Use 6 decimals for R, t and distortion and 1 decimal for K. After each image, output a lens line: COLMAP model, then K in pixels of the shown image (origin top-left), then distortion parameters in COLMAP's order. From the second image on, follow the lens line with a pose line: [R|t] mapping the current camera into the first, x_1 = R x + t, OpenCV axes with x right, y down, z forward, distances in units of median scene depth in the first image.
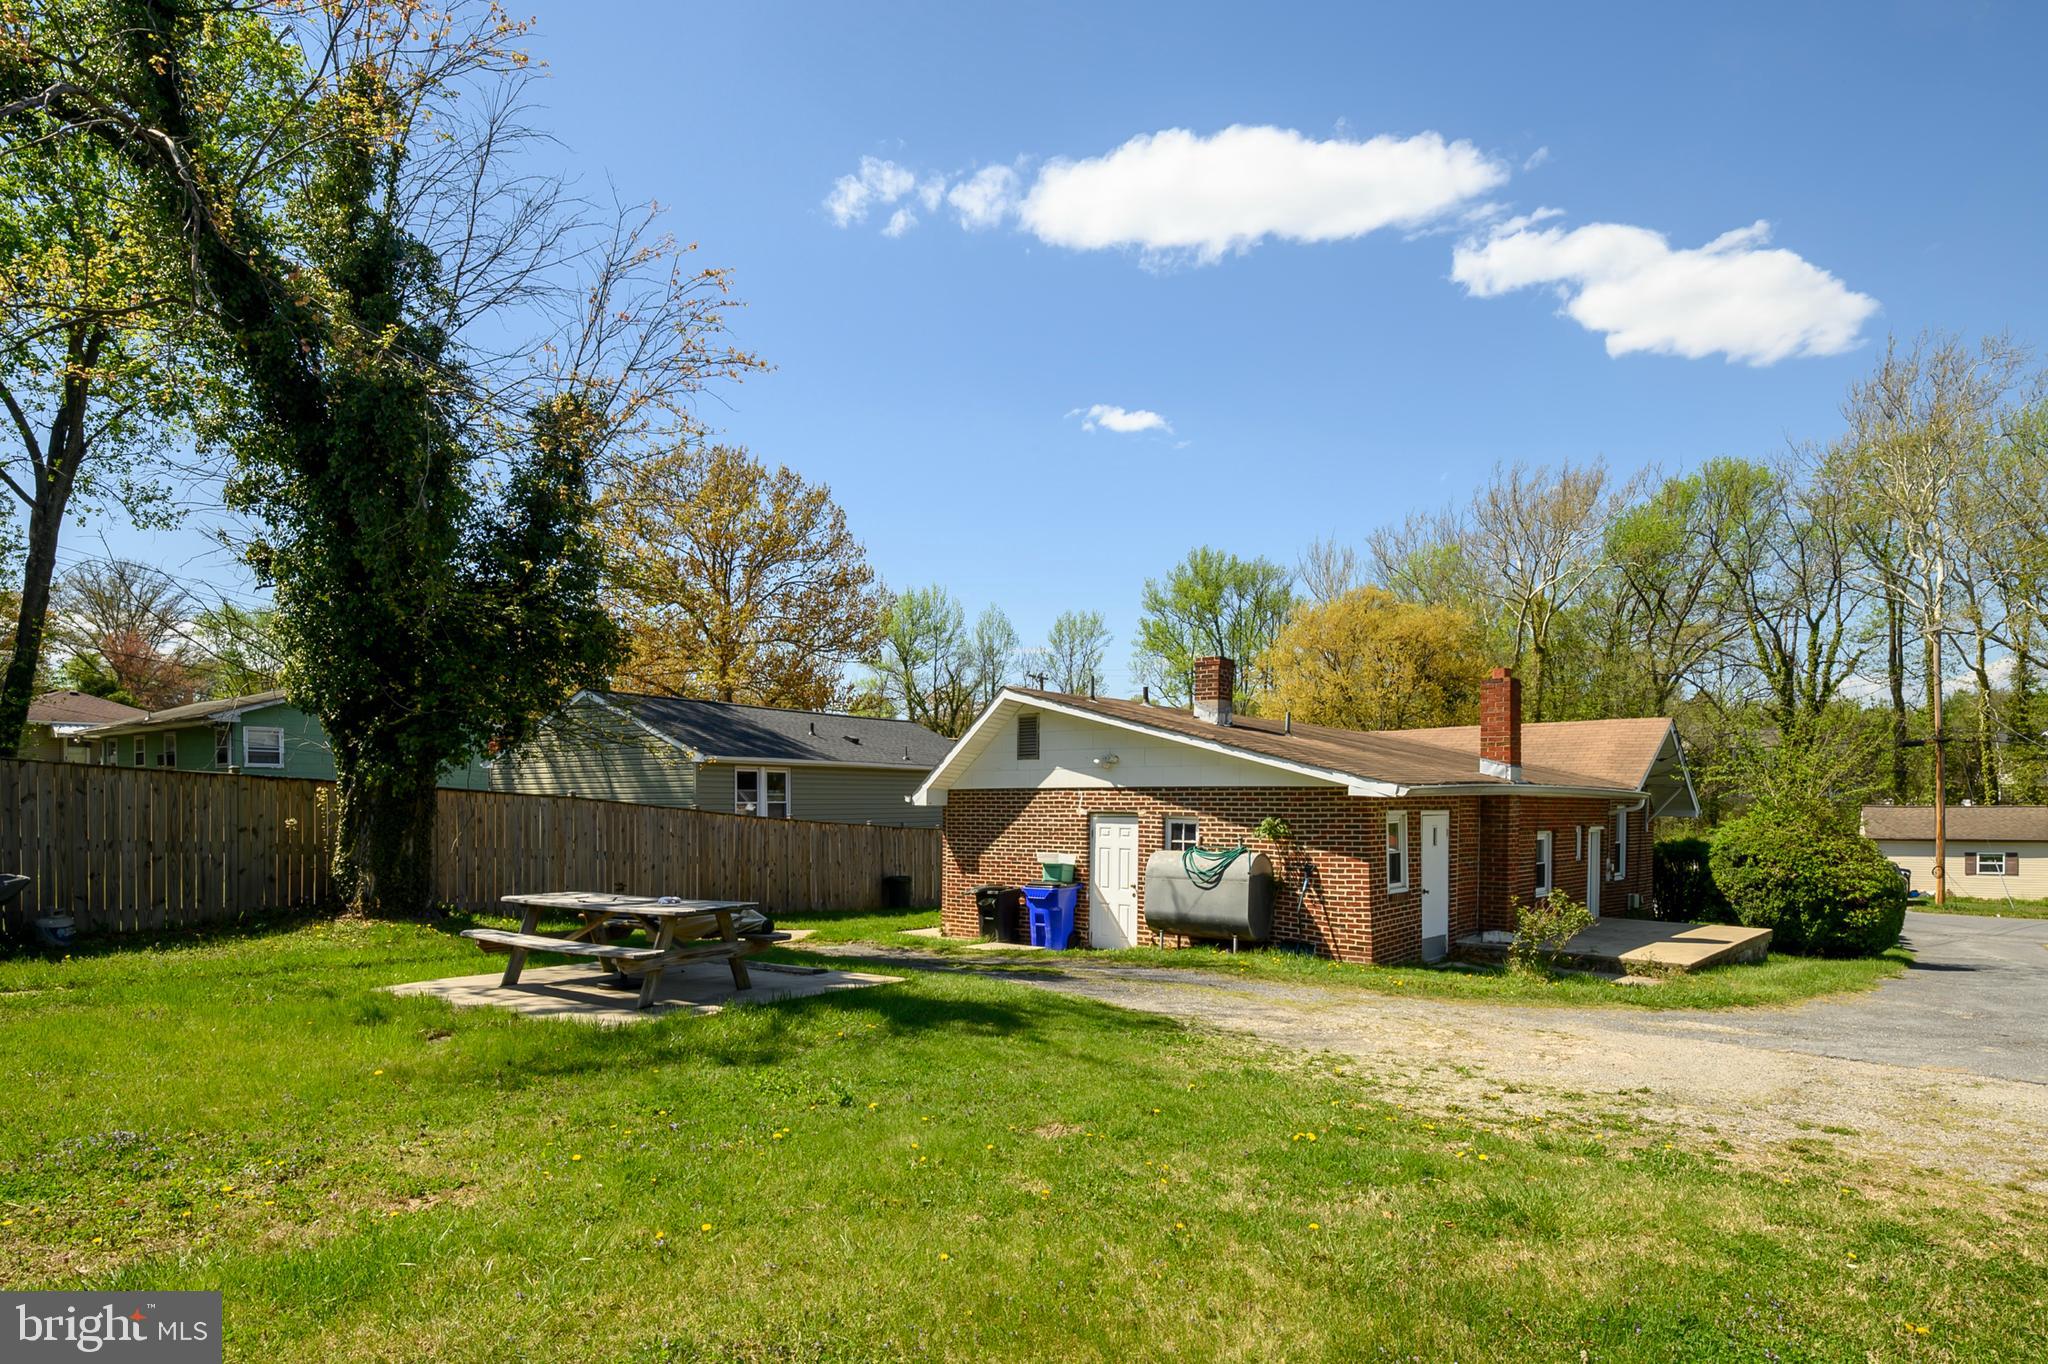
lens RADIAL K [[1104.3, 0, 1014.9], [0, 1104.3, 664.7], [0, 0, 1]] dist [-0.001854, -0.005085]
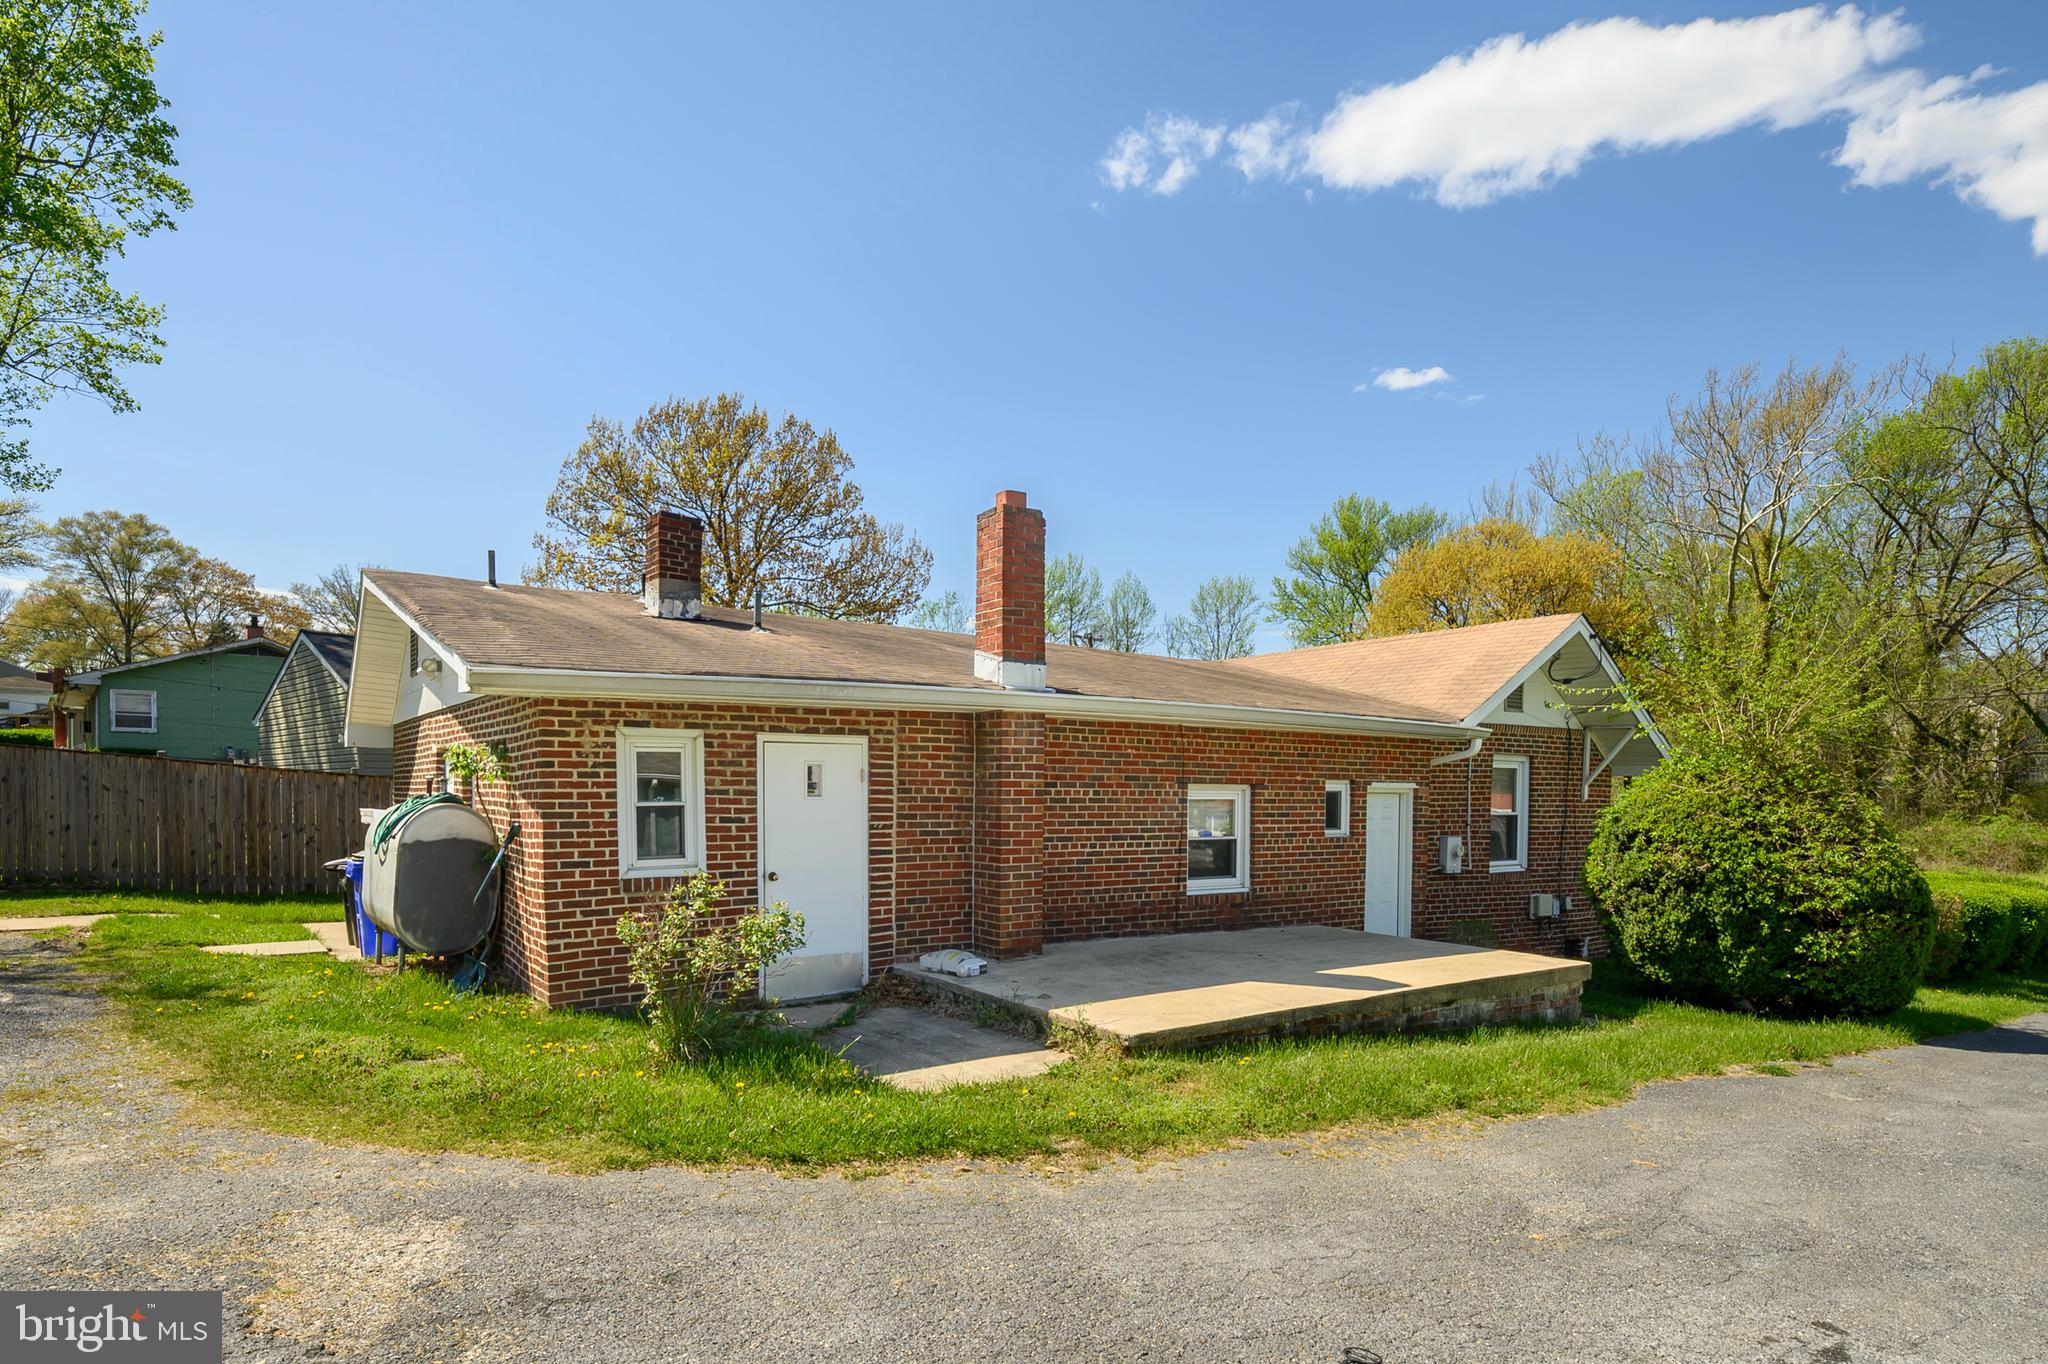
lens RADIAL K [[1104.3, 0, 1022.1], [0, 1104.3, 687.3], [0, 0, 1]] dist [-0.001854, -0.005085]
pose [[0.977240, -0.016266, -0.211513, 0.469342], [0.022779, 0.999337, 0.028394, 0.073275], [0.210911, -0.032566, 0.976963, 0.366789]]
